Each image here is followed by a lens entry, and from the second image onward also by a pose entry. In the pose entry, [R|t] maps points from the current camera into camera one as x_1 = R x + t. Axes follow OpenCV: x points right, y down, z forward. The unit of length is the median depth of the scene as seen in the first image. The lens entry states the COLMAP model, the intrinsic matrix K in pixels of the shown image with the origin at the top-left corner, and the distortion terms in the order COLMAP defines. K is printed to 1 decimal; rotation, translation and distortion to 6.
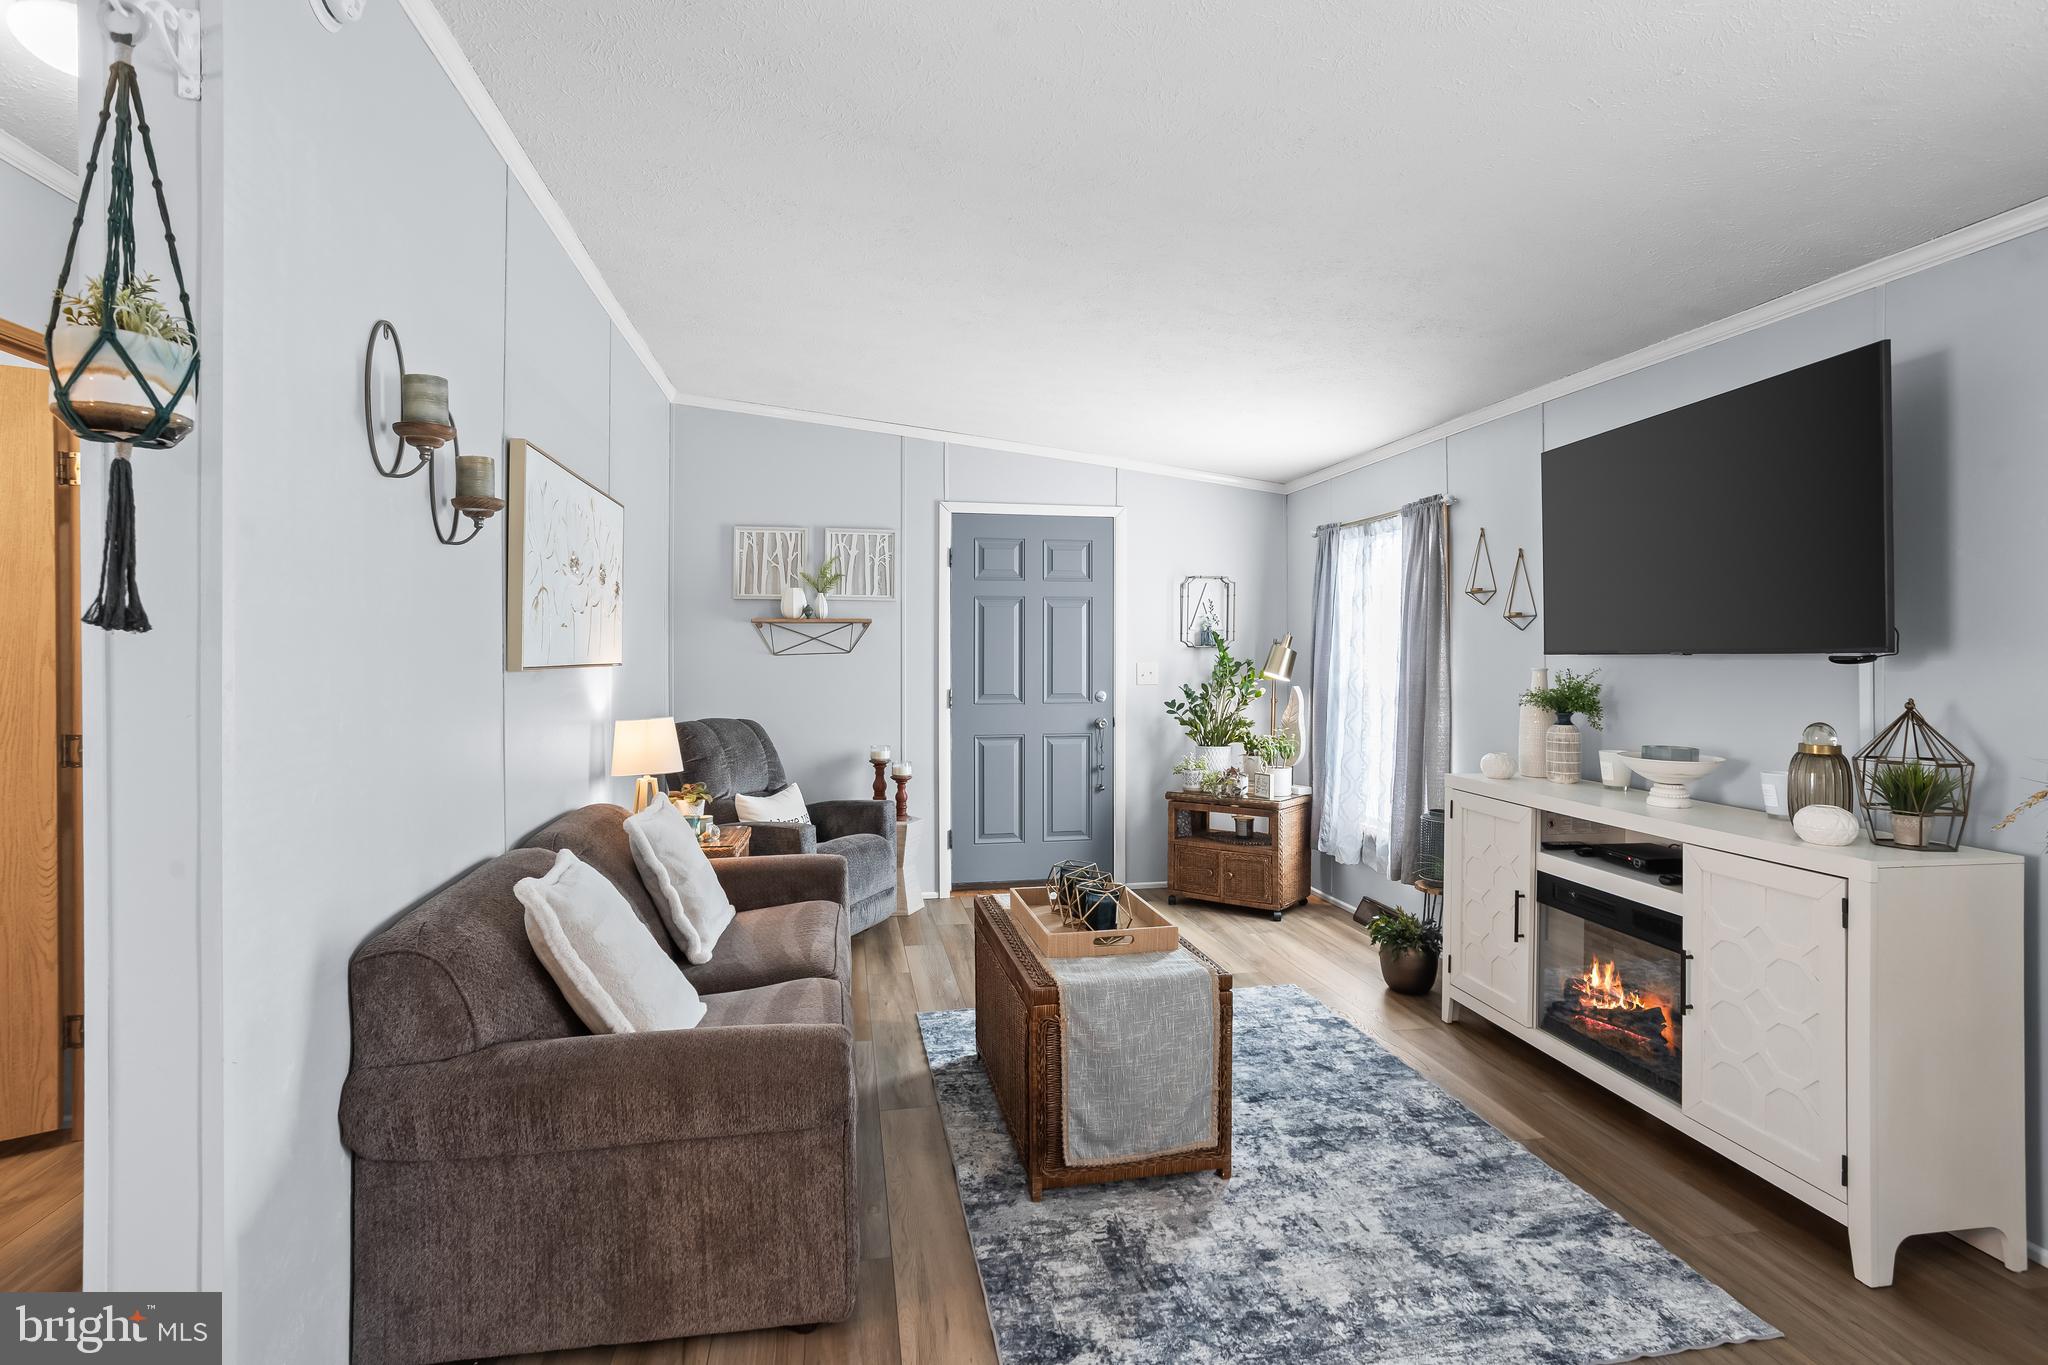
lens RADIAL K [[1006.0, 0, 1023.2], [0, 1006.0, 653.9], [0, 0, 1]] dist [-0.053734, 0.037005]
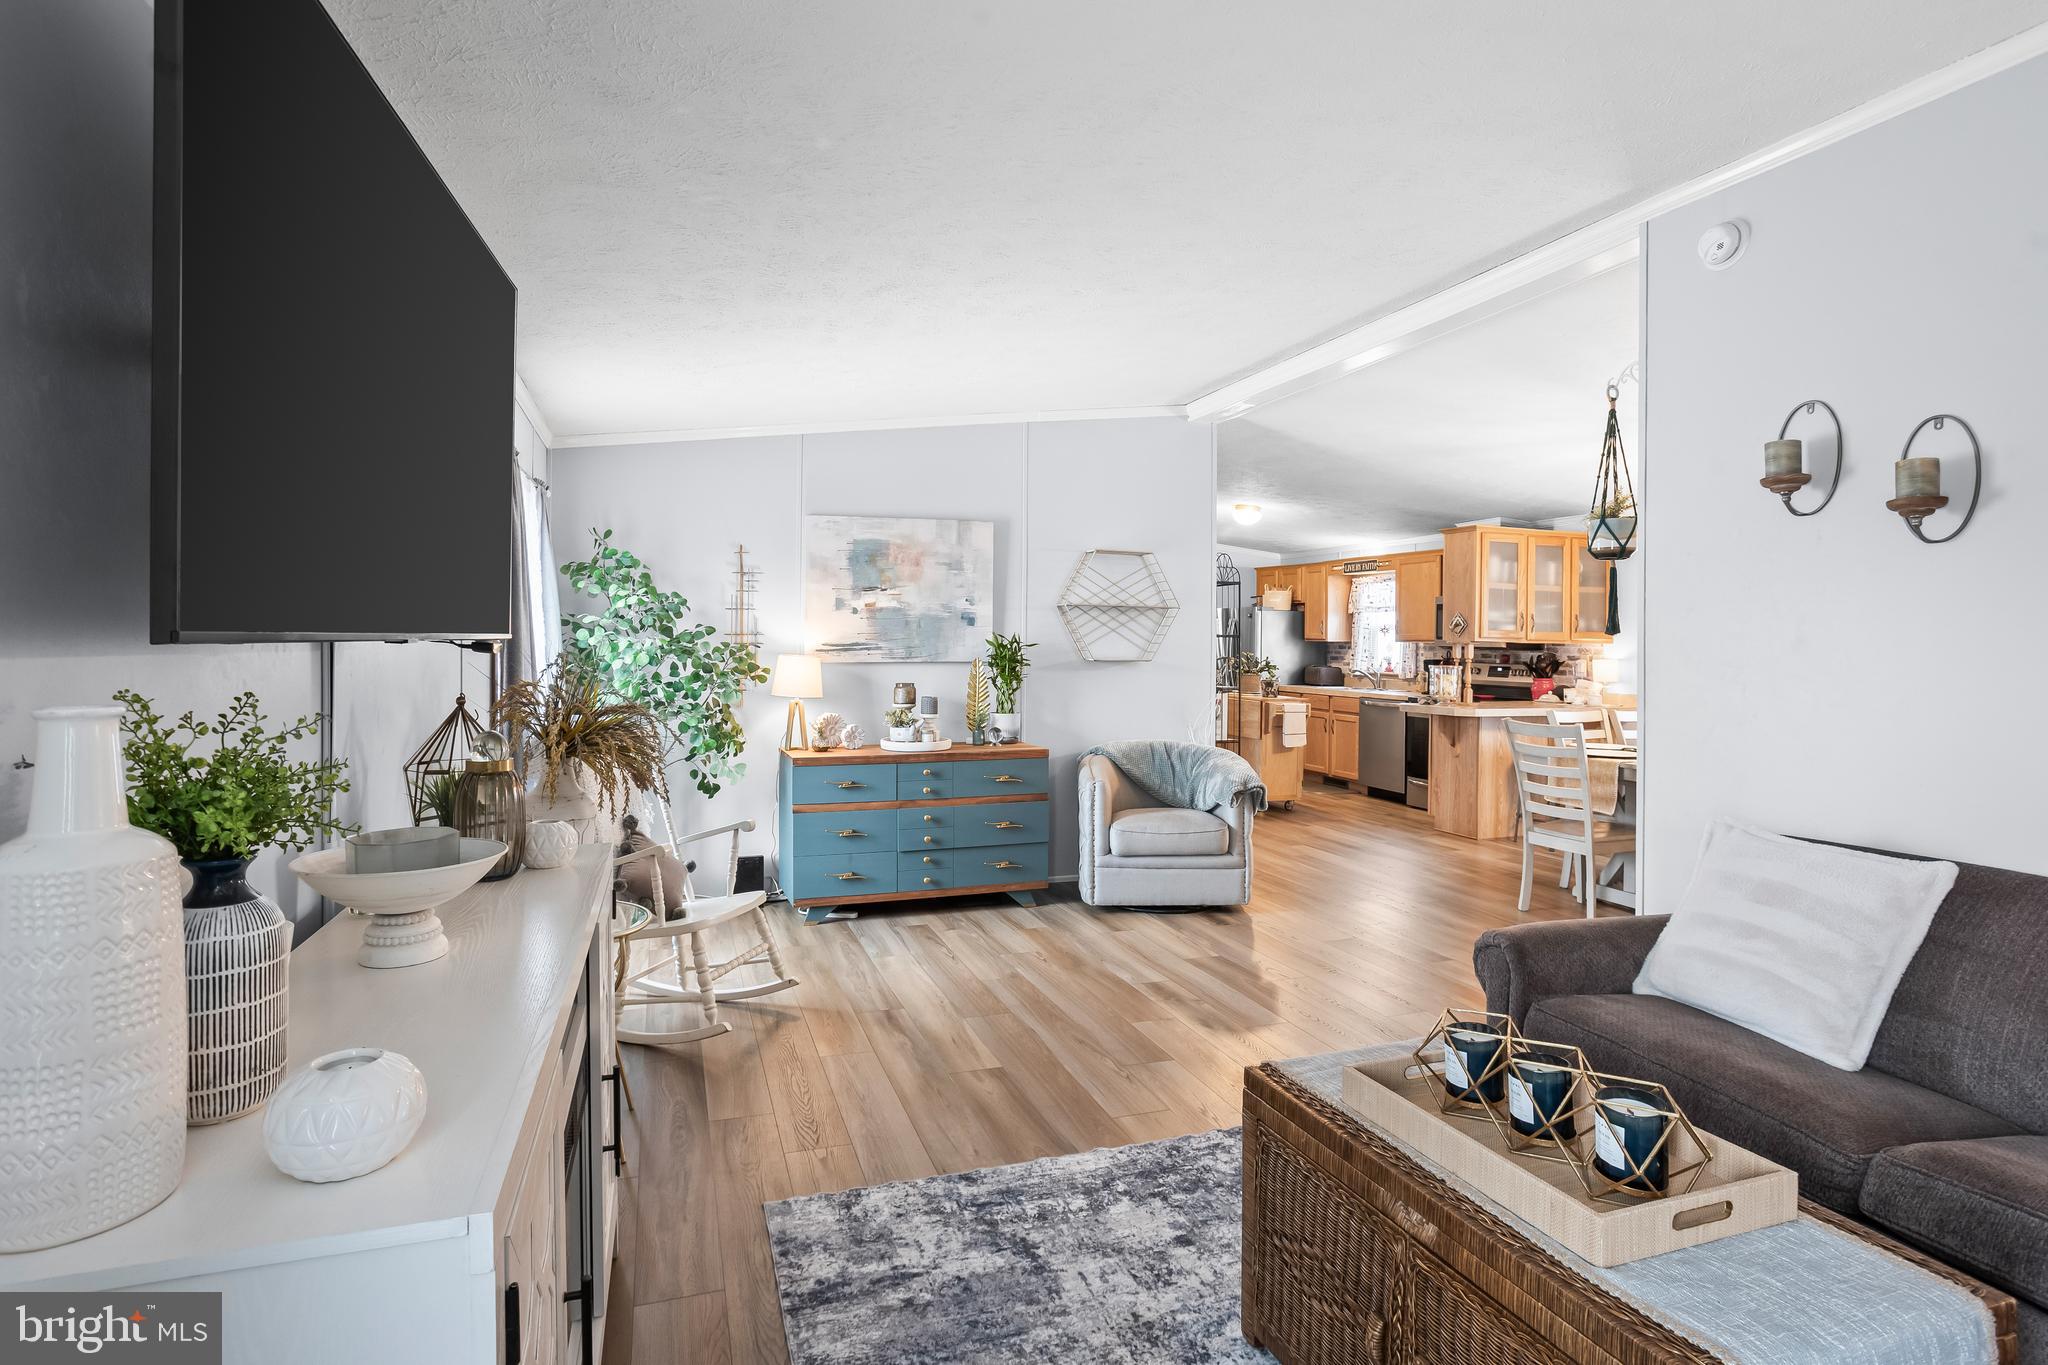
lens RADIAL K [[1052.1, 0, 993.8], [0, 1052.1, 657.1], [0, 0, 1]] dist [-0.022626, 0.001491]
pose [[-0.992532, -0.002502, -0.121961, 0.551526], [-0.004845, 0.999809, 0.018916, -0.005138], [0.121891, 0.019365, -0.992355, 1.954614]]
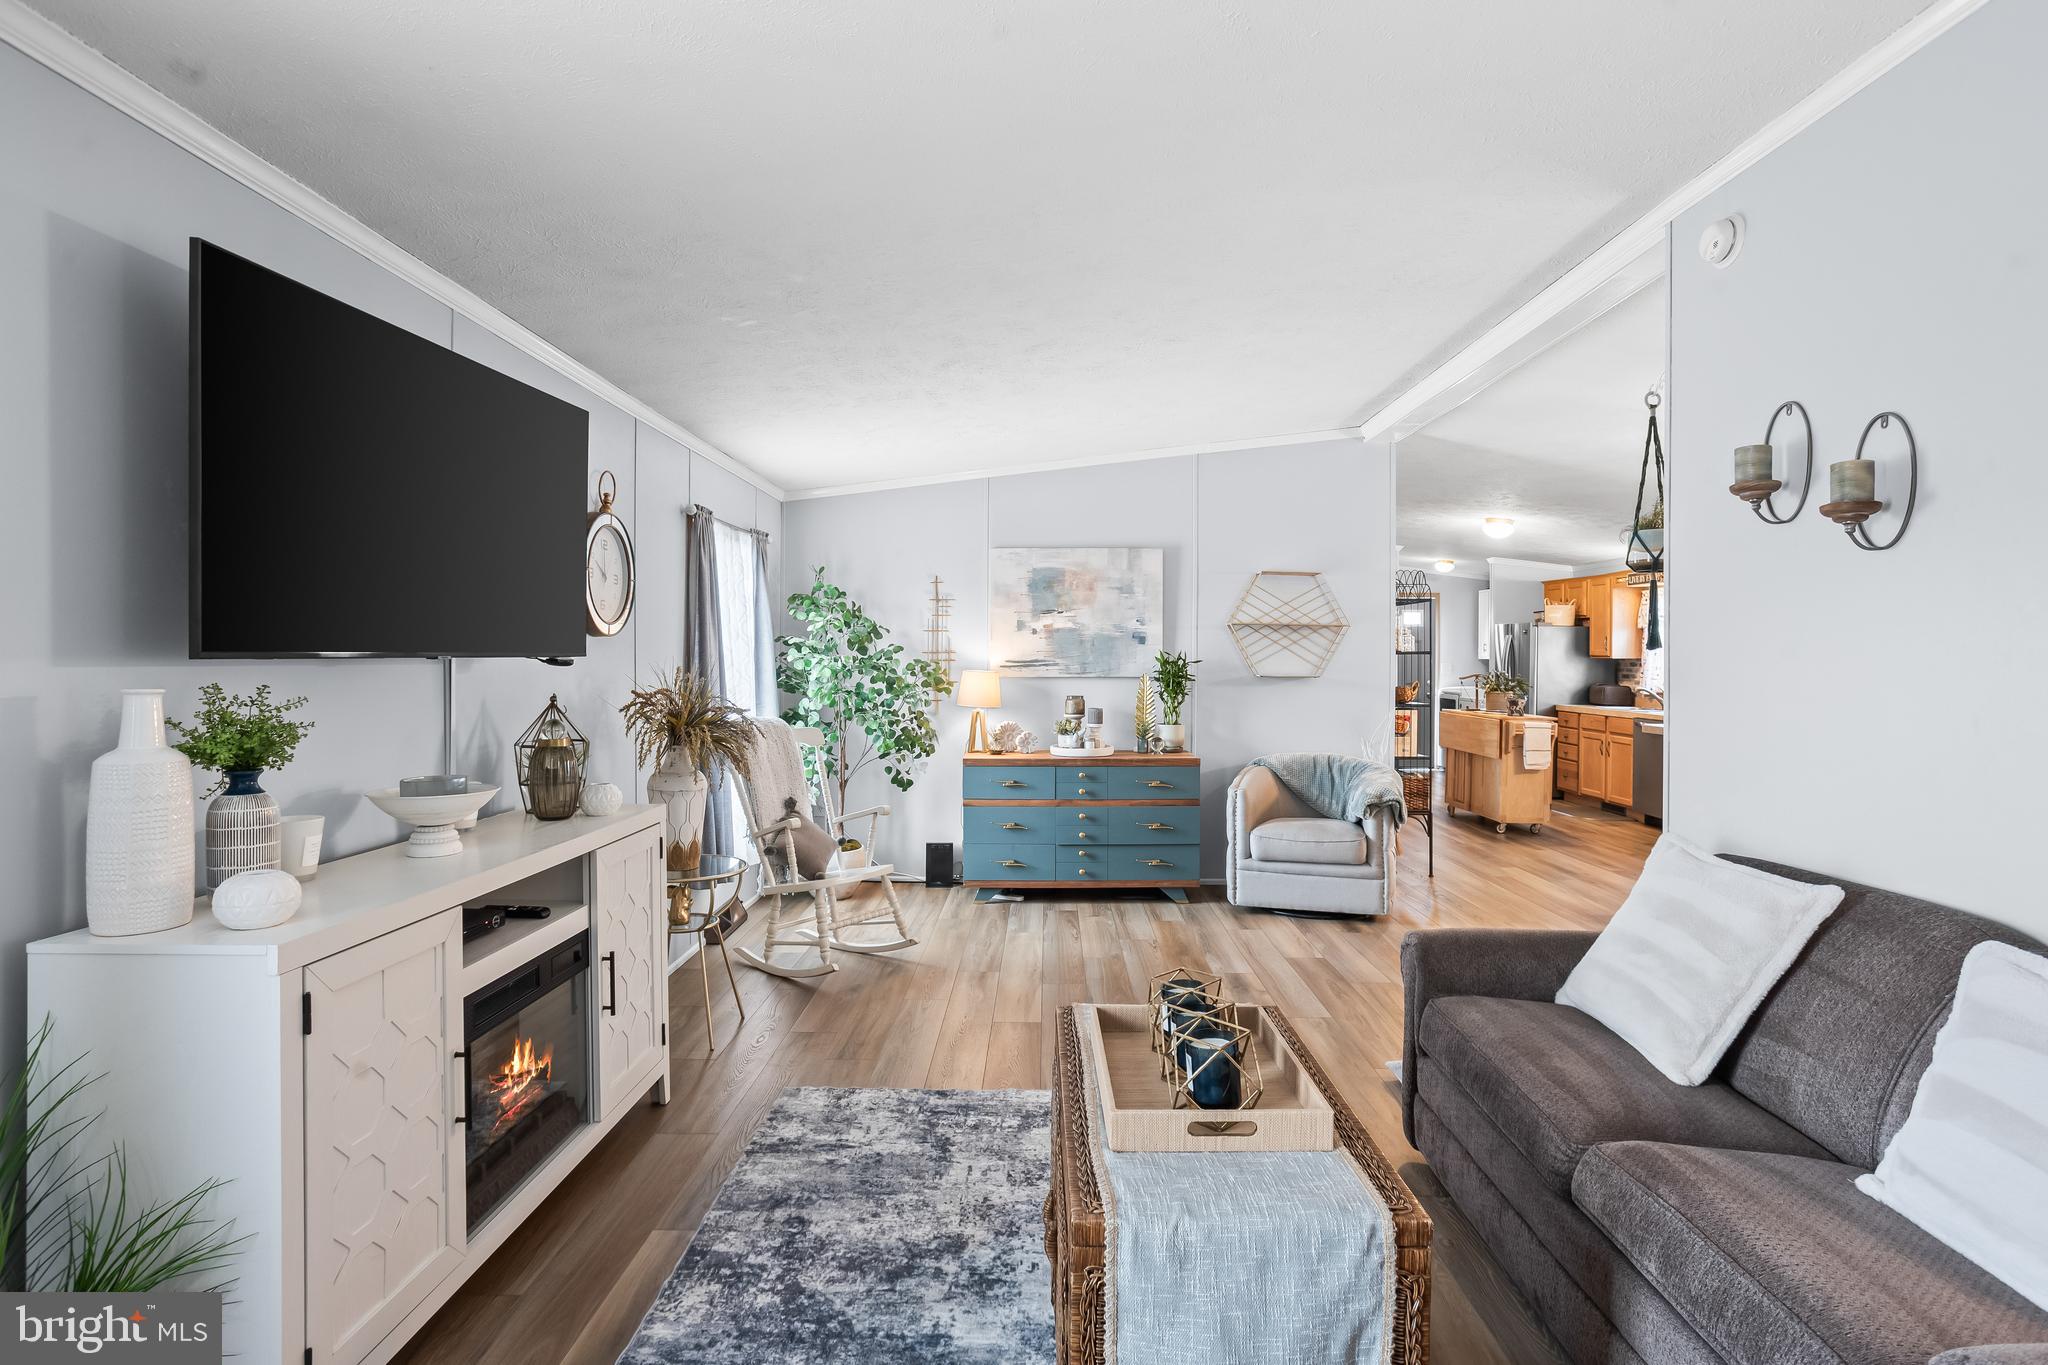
lens RADIAL K [[1027.4, 0, 1024.0], [0, 1027.4, 682.5], [0, 0, 1]] dist [-0.035392, 0.000000]
pose [[-0.978719, -0.007191, 0.205080, 0.051983], [-0.001639, 0.999628, 0.027230, -0.004492], [-0.205199, 0.026314, -0.978366, 2.135774]]
